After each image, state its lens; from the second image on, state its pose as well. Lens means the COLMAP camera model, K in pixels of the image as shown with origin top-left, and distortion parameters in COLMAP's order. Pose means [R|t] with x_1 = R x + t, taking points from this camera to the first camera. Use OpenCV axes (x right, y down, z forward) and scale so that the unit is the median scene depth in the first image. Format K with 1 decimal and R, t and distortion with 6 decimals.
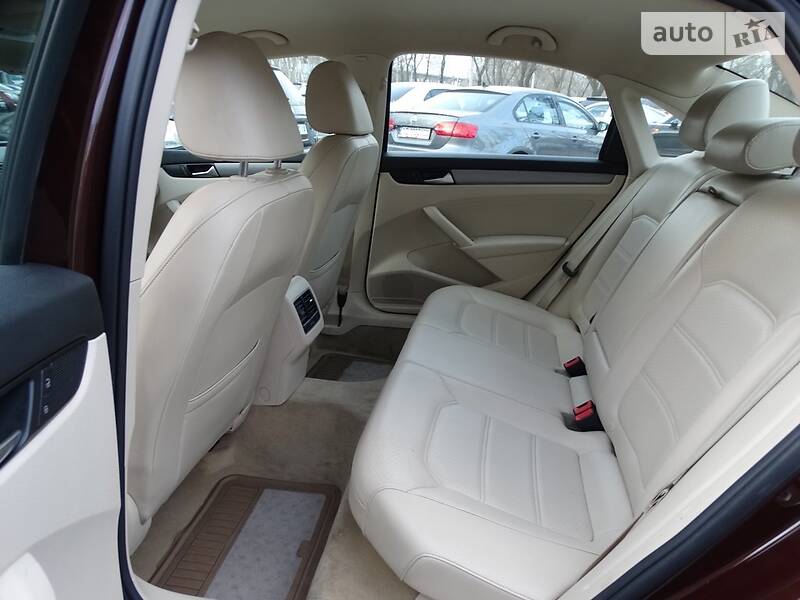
lens RADIAL K [[576.1, 0, 400.0], [0, 576.1, 300.0], [0, 0, 1]] dist [0.004490, 0.011312]
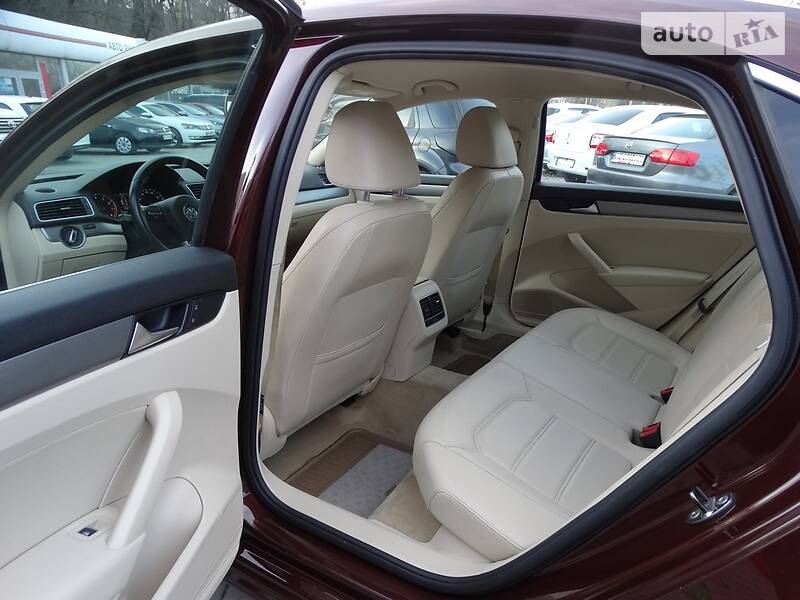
lens RADIAL K [[572.5, 0, 400.0], [0, 572.5, 300.0], [0, 0, 1]] dist [-0.001556, -0.000384]
pose [[0.923285, 0.120527, -0.364715, 0.168190], [-0.130451, 0.991451, -0.002595, 0.008664], [0.361285, 0.049973, 0.931116, -0.125042]]
